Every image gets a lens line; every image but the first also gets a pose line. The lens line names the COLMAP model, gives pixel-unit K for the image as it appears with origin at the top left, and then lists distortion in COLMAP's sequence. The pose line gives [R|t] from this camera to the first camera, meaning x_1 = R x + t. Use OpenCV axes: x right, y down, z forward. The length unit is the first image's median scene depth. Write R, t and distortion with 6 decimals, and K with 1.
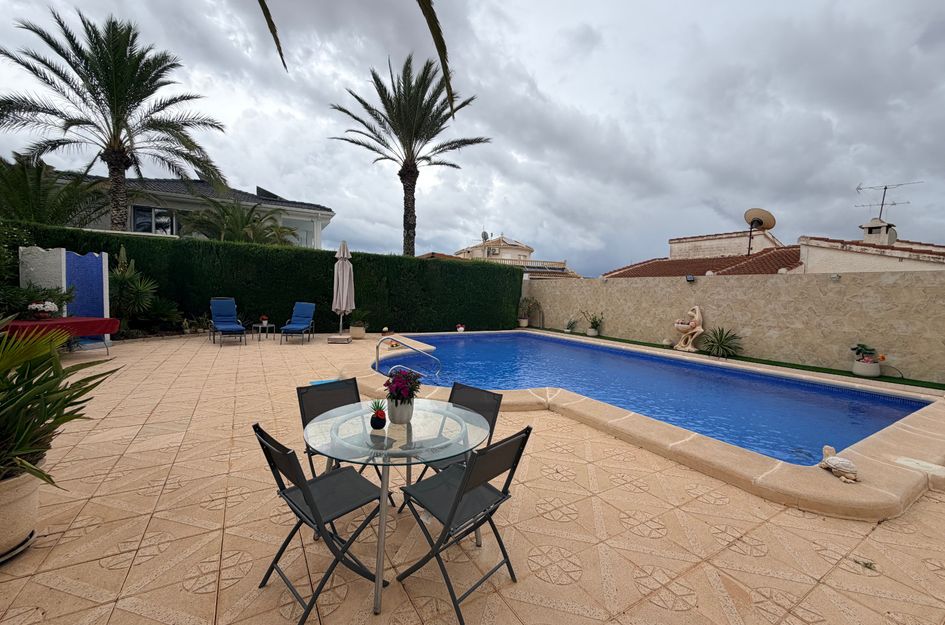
lens RADIAL K [[376.0, 0, 477.4], [0, 376.0, 303.4], [0, 0, 1]] dist [0.000043, 0.000377]
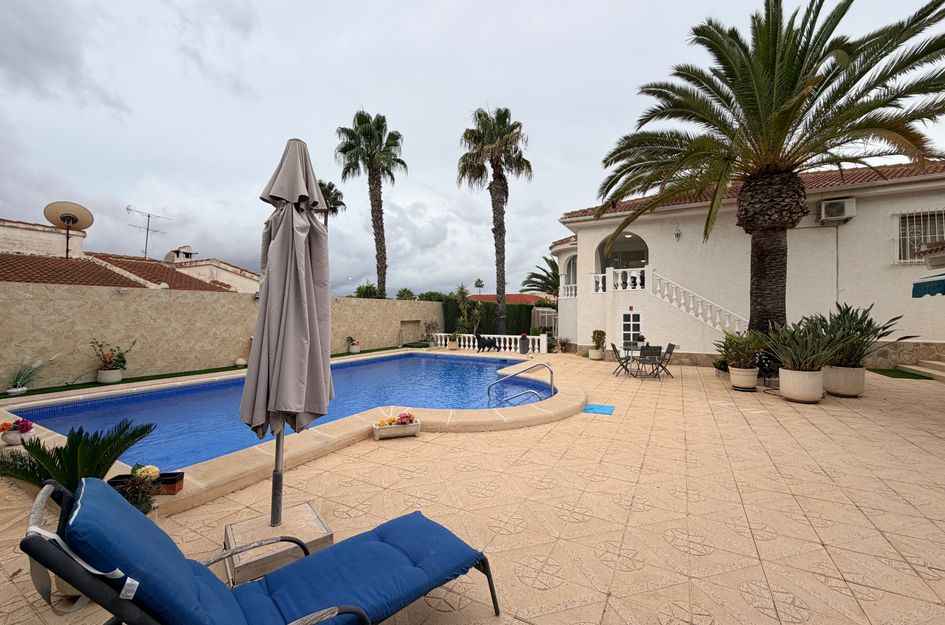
lens RADIAL K [[376.0, 0, 471.9], [0, 376.0, 314.3], [0, 0, 1]] dist [0.000043, 0.000377]
pose [[-0.491940, -0.029005, 0.870146, -0.545022], [0.014222, 0.999044, 0.041342, -0.042595], [-0.870513, 0.032713, -0.491057, 0.871493]]
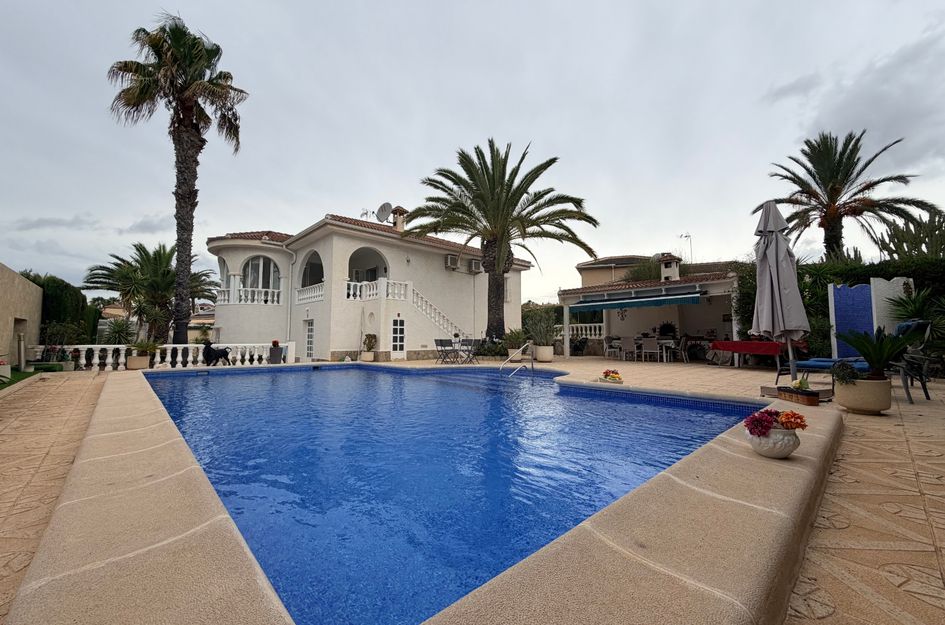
lens RADIAL K [[376.0, 0, 471.0], [0, 376.0, 314.0], [0, 0, 1]] dist [0.000043, 0.000377]
pose [[-0.980527, -0.041775, -0.191888, 0.128581], [-0.034216, 0.998509, -0.042538, 0.029371], [0.193378, -0.035144, -0.980495, 1.217277]]
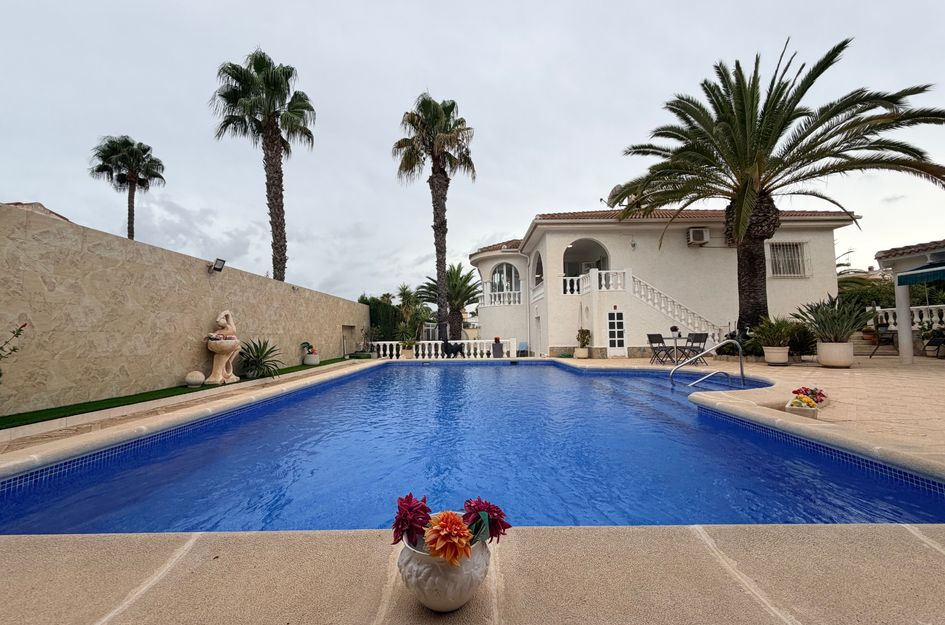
lens RADIAL K [[376.0, 0, 471.7], [0, 376.0, 314.1], [0, 0, 1]] dist [0.000043, 0.000377]
pose [[-0.849400, 0.014071, 0.527562, -0.094485], [0.006850, 0.999854, -0.015640, 0.022620], [-0.527705, -0.009671, -0.849372, 1.136060]]
